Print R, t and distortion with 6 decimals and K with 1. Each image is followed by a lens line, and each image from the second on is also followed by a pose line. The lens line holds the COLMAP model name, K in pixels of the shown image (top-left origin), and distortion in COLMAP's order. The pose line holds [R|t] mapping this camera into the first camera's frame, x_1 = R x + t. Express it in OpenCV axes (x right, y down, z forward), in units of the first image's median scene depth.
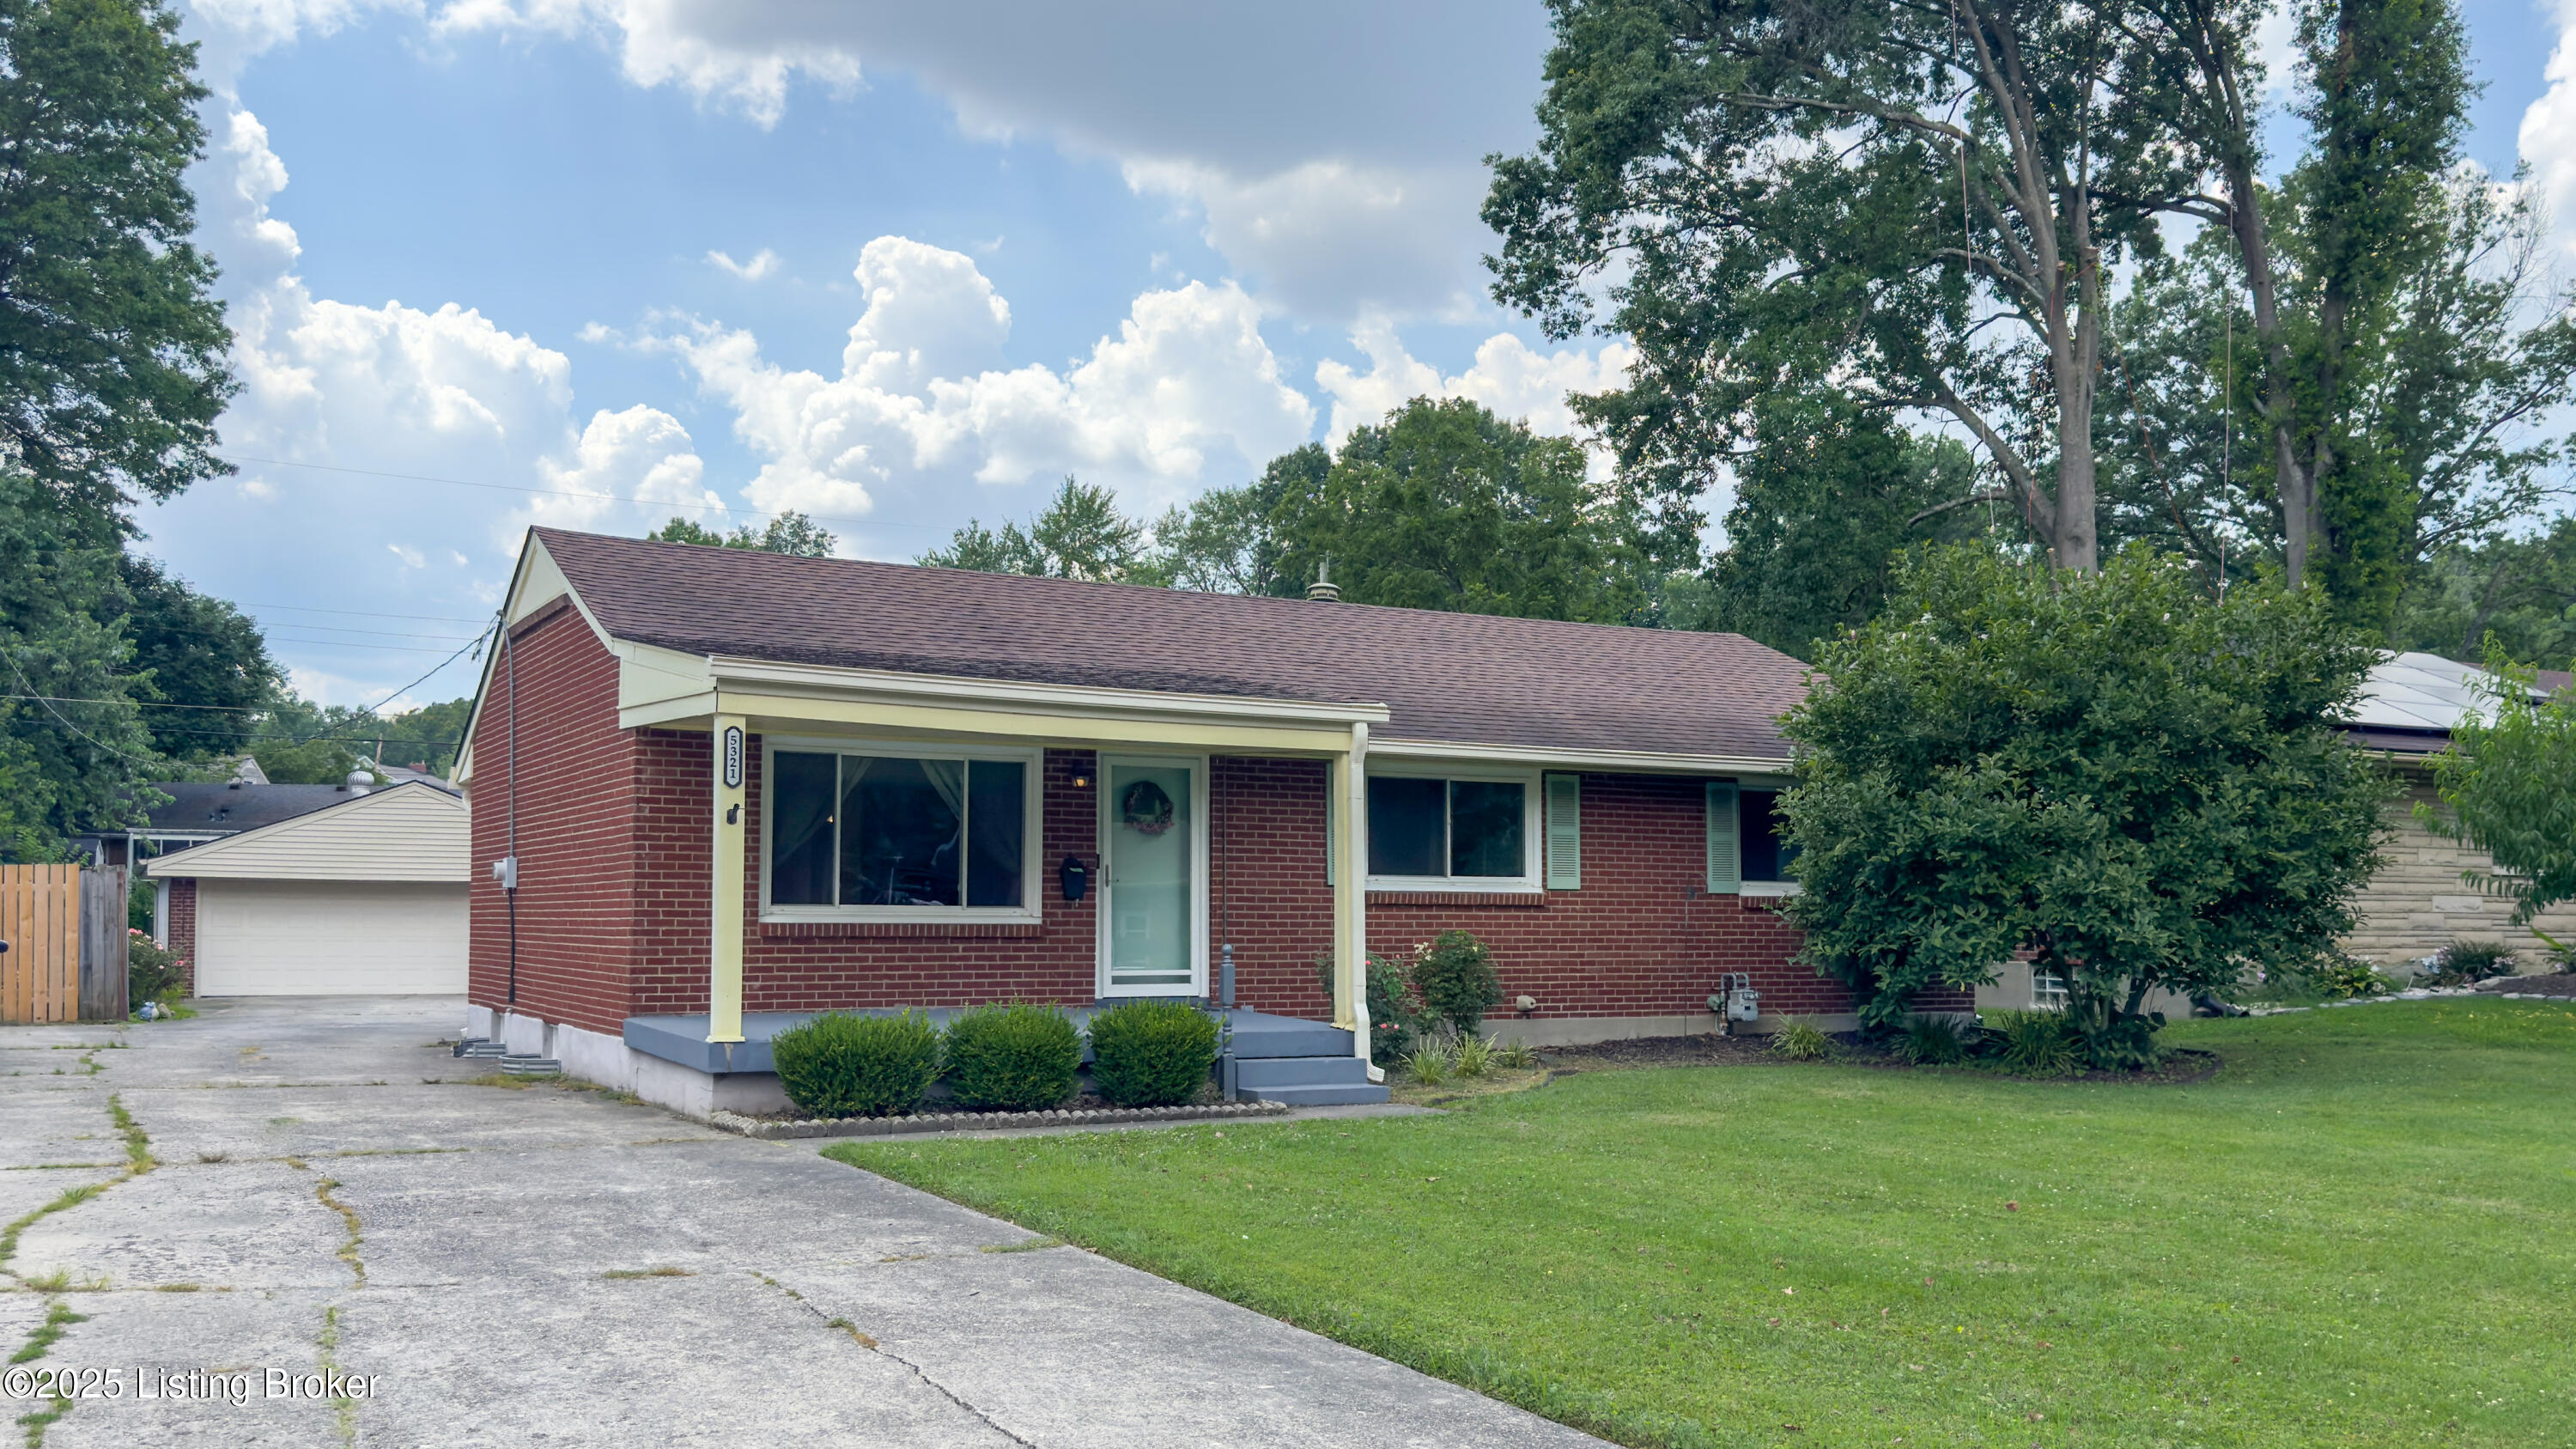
lens RADIAL K [[1868.6, 0, 1271.9], [0, 1868.6, 806.8], [0, 0, 1]] dist [0.086536, -0.112376]
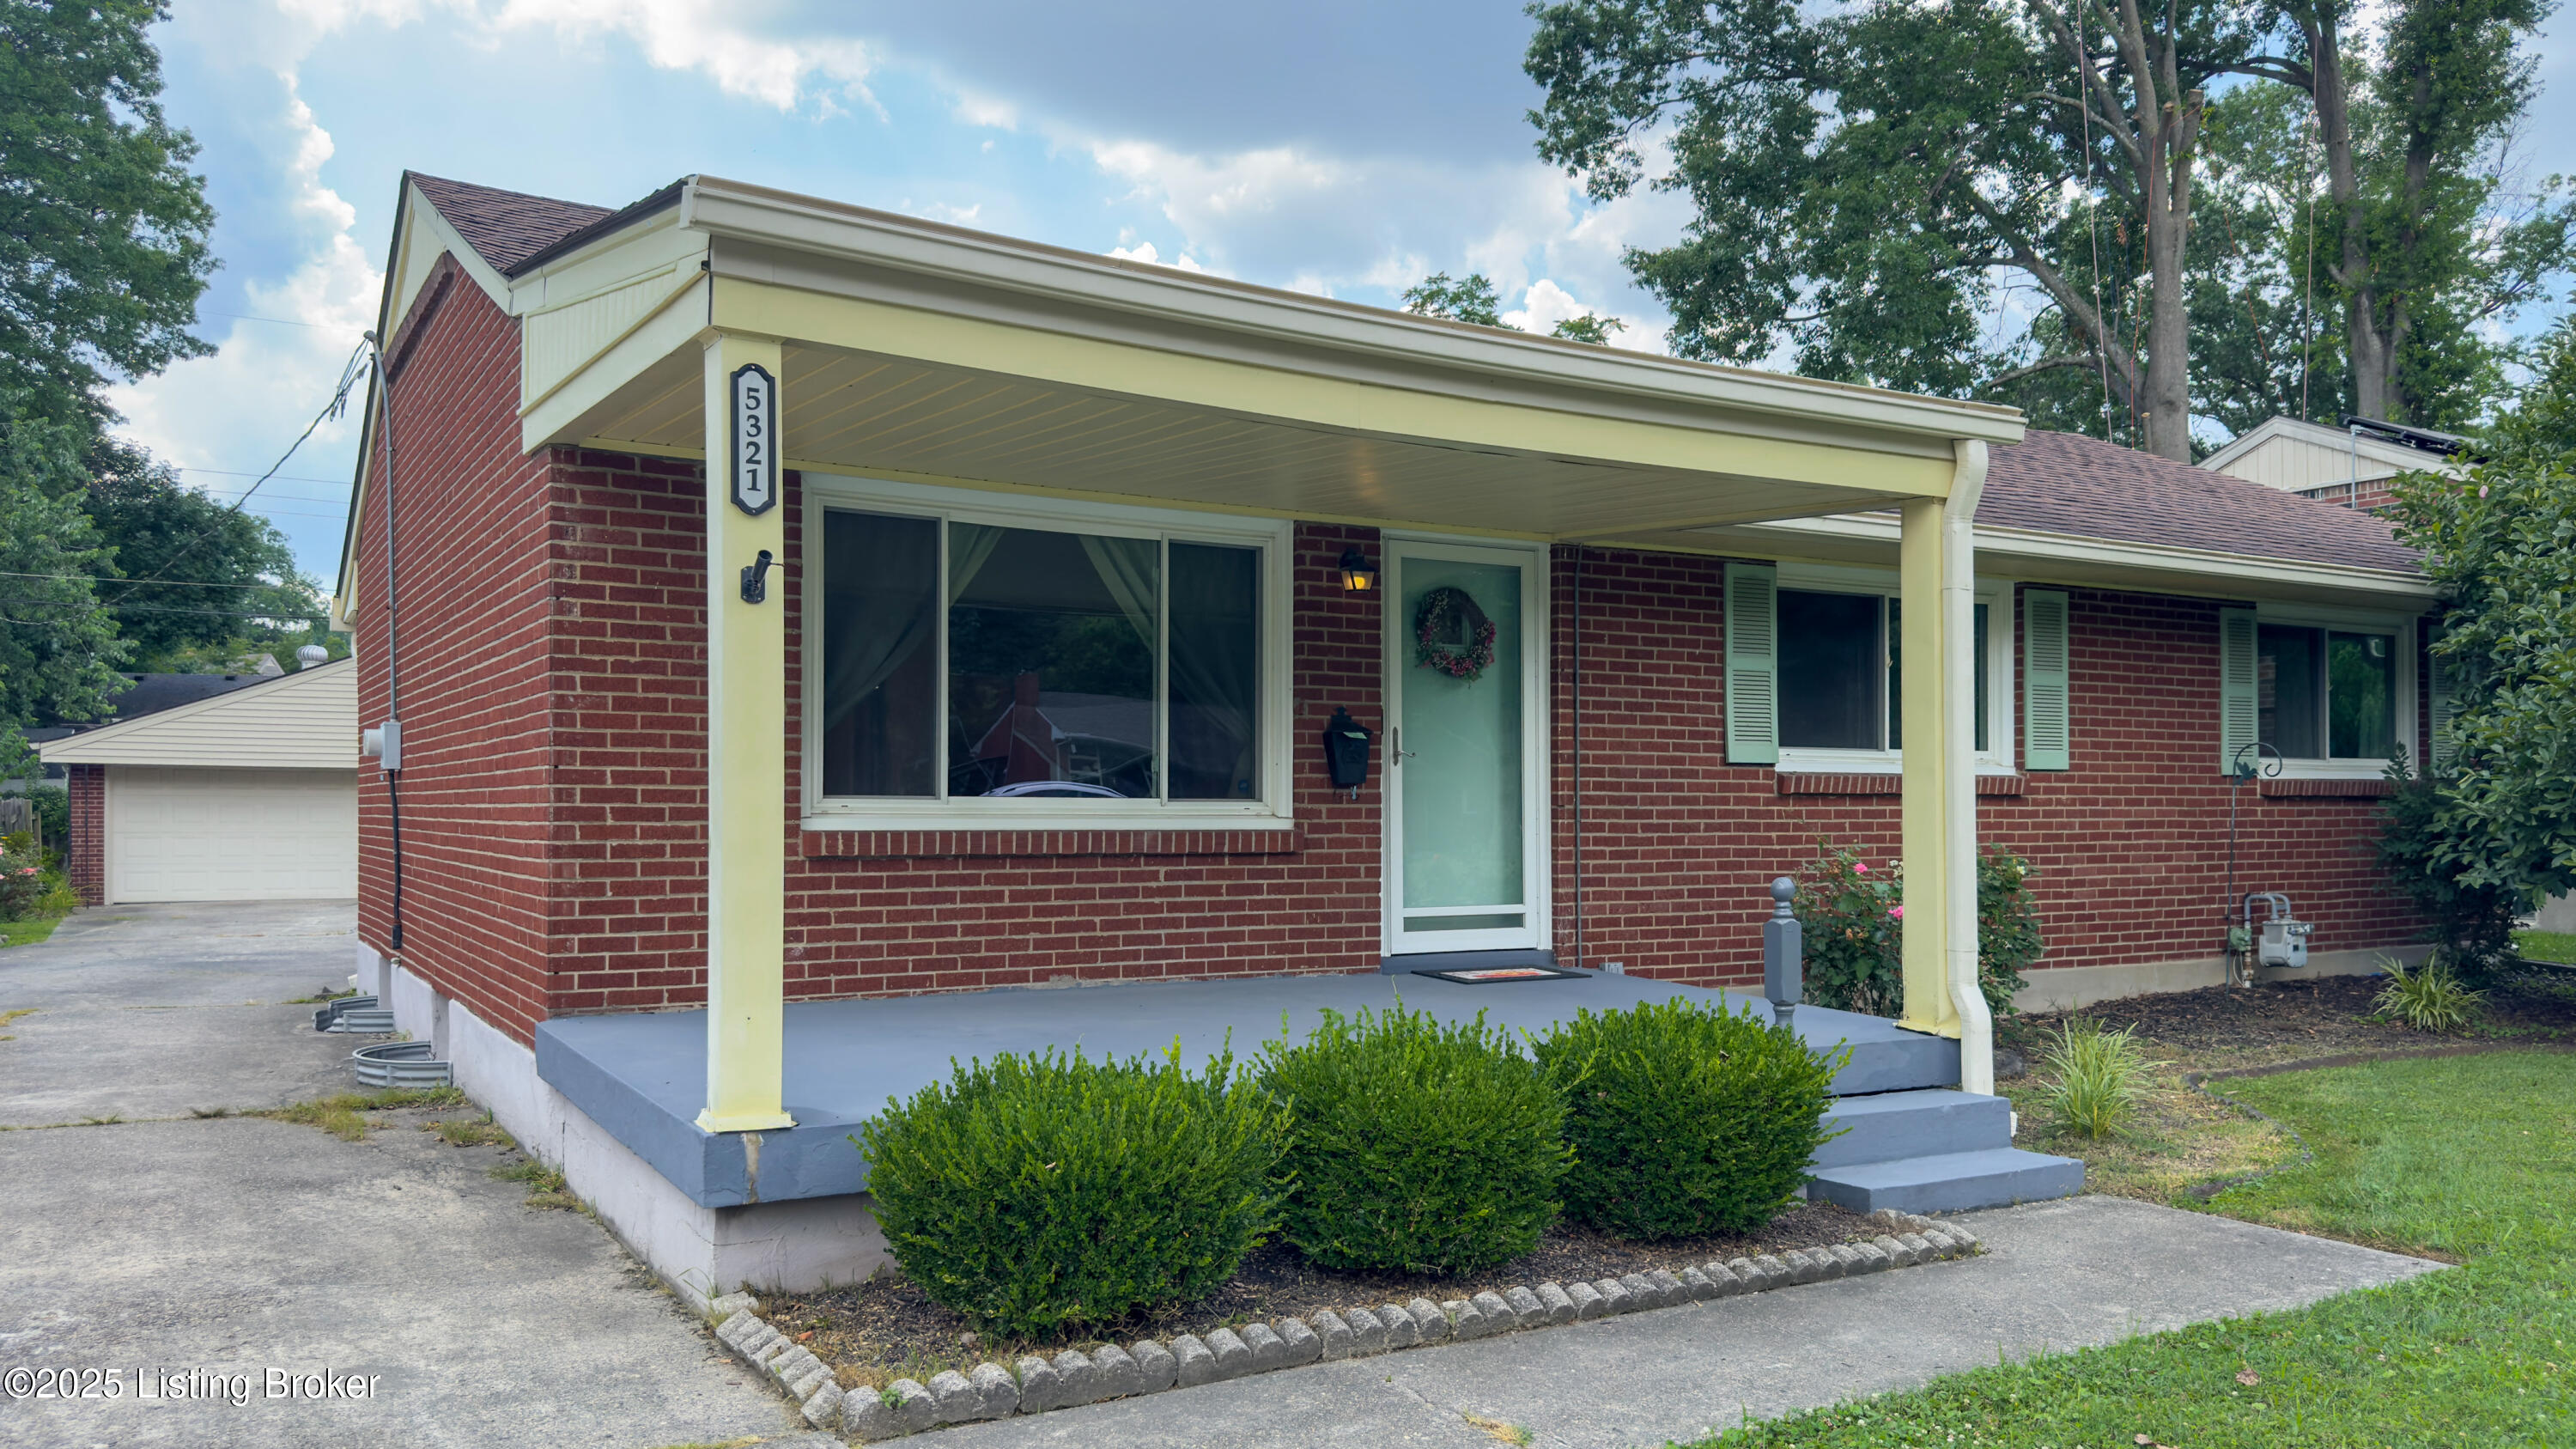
lens RADIAL K [[1708.5, 0, 1295.5], [0, 1708.5, 766.3], [0, 0, 1]] dist [0.087883, -0.103751]
pose [[0.999355, -0.001943, 0.035849, -0.122382], [0.000639, 0.999340, 0.036333, 0.021133], [-0.035896, -0.036287, 0.998697, 0.414992]]
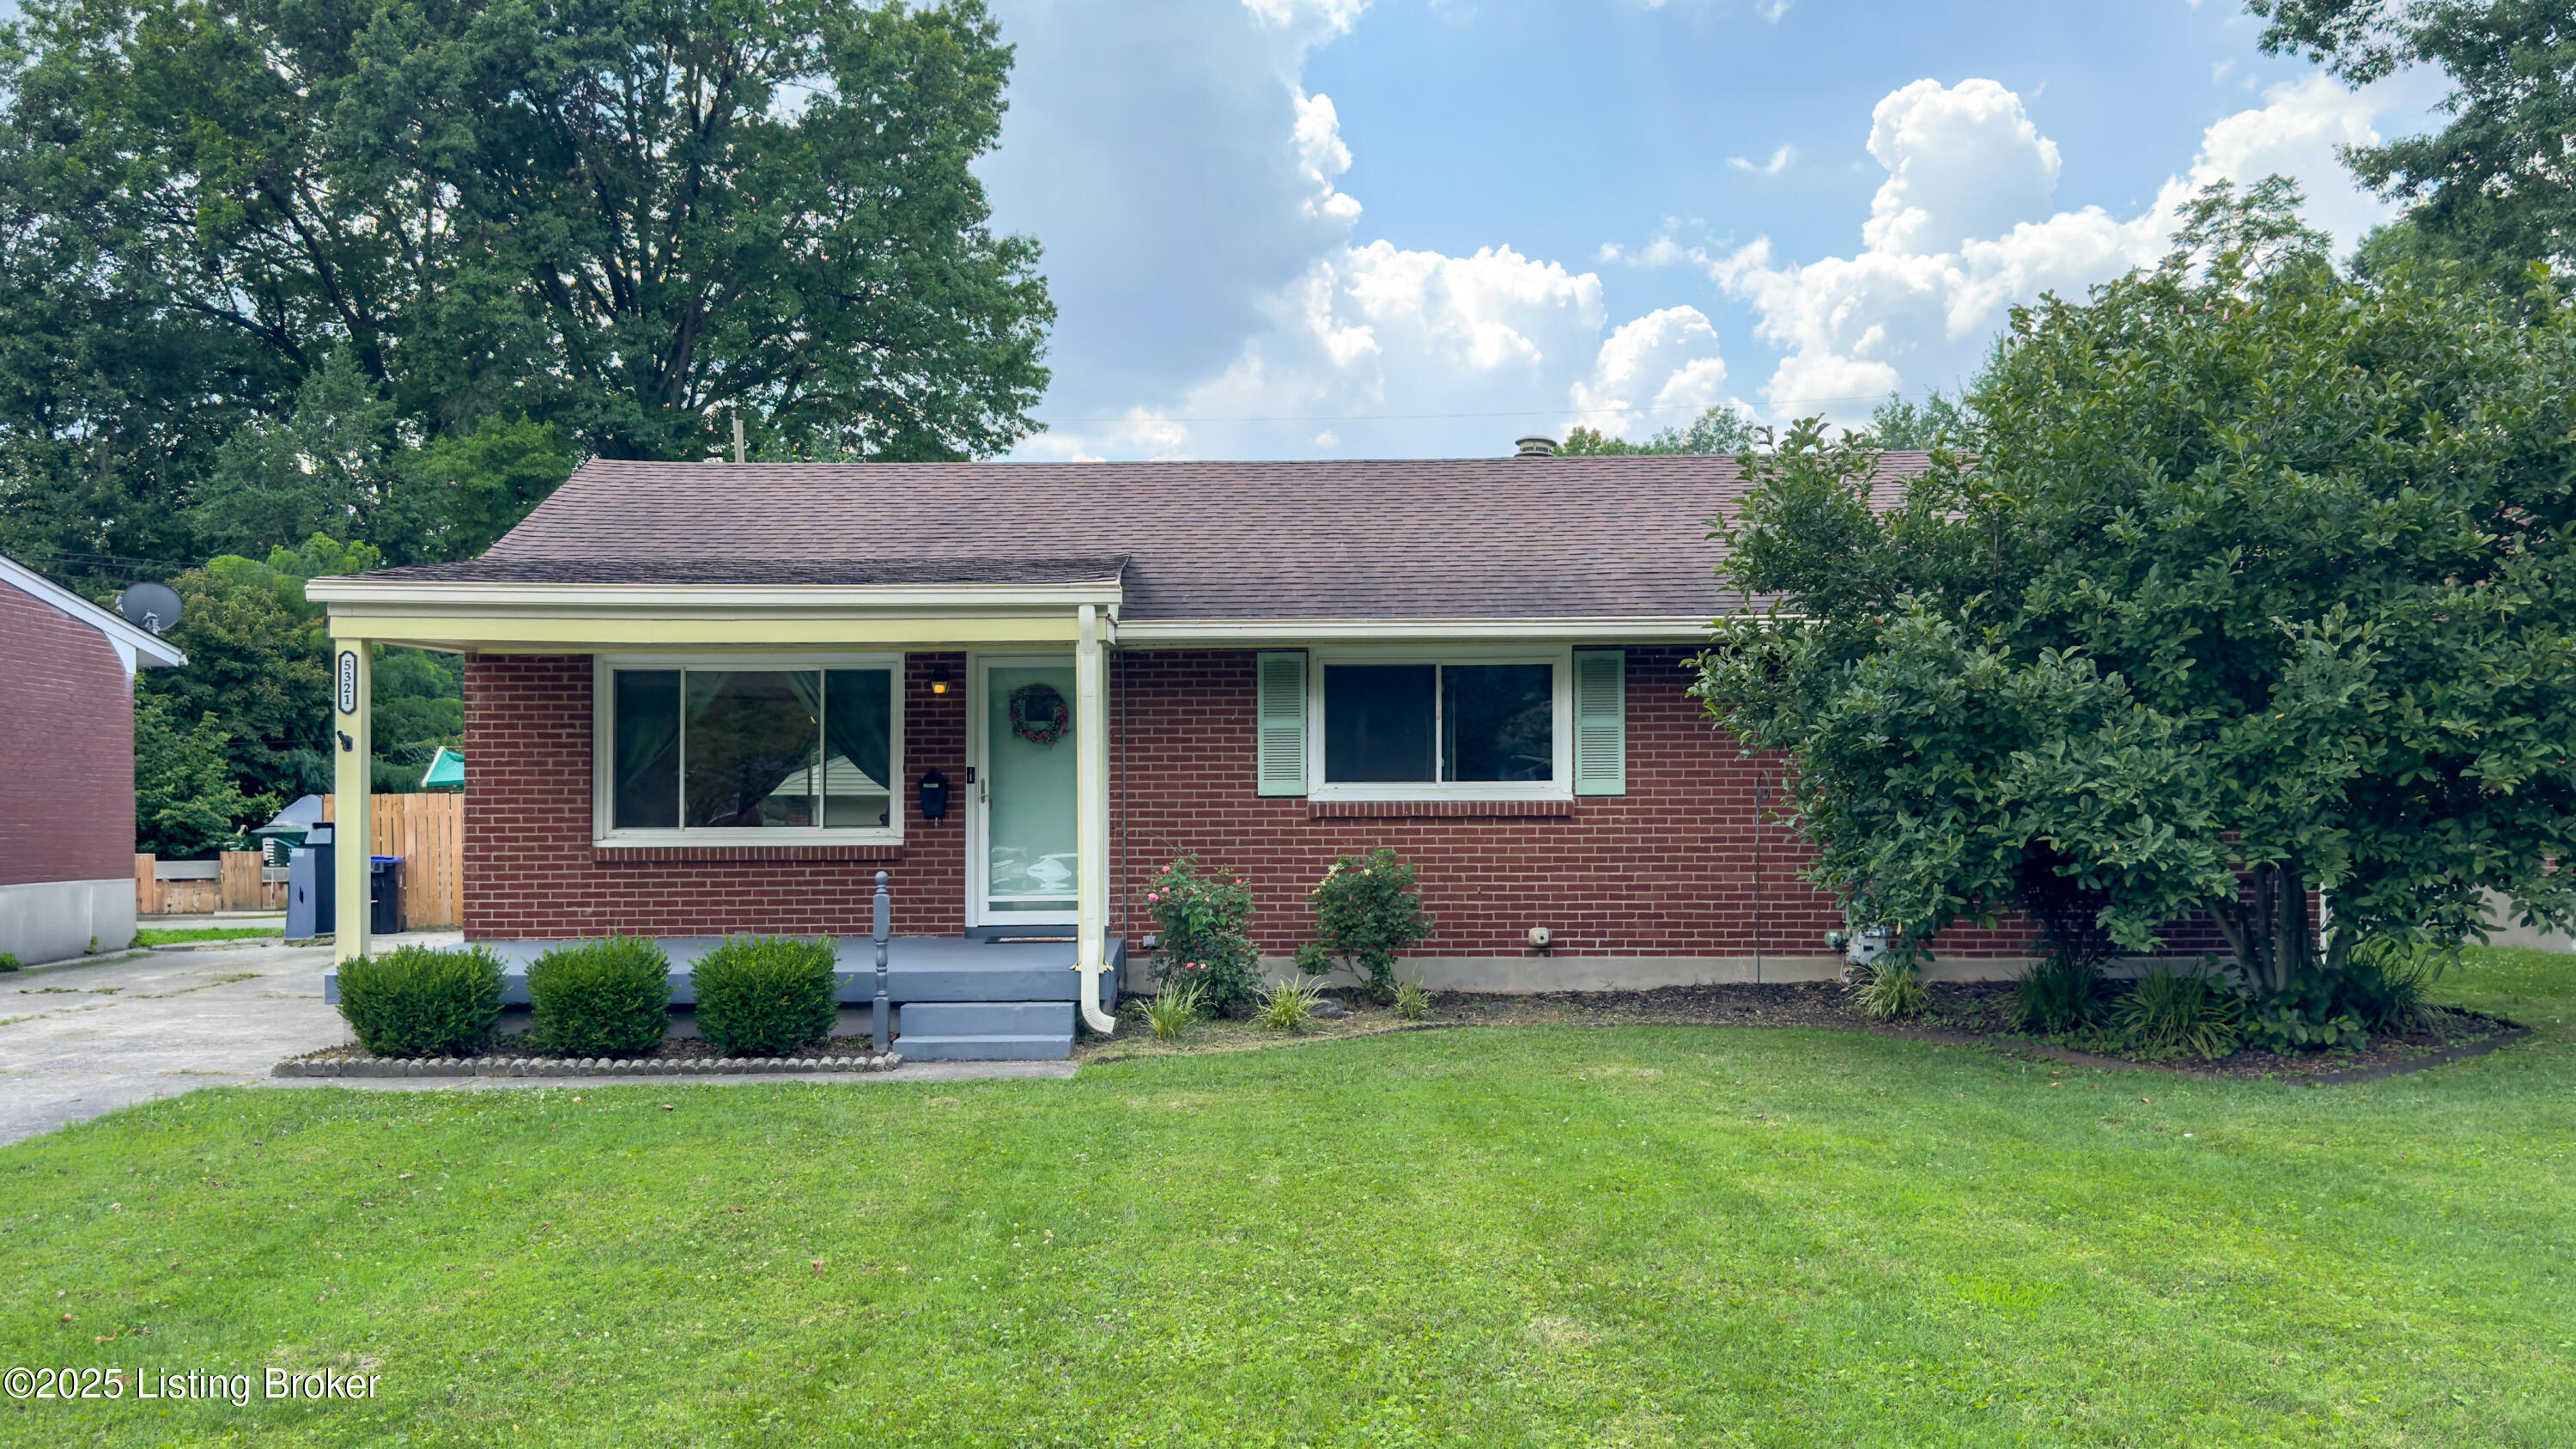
lens RADIAL K [[1938.4, 0, 1288.0], [0, 1938.4, 724.5], [0, 0, 1]] dist [0.110050, -0.130246]
pose [[0.894545, -0.033824, -0.445697, 0.408989], [0.037453, 0.999298, -0.000665, 0.009801], [0.445407, -0.016098, 0.895184, 0.201301]]
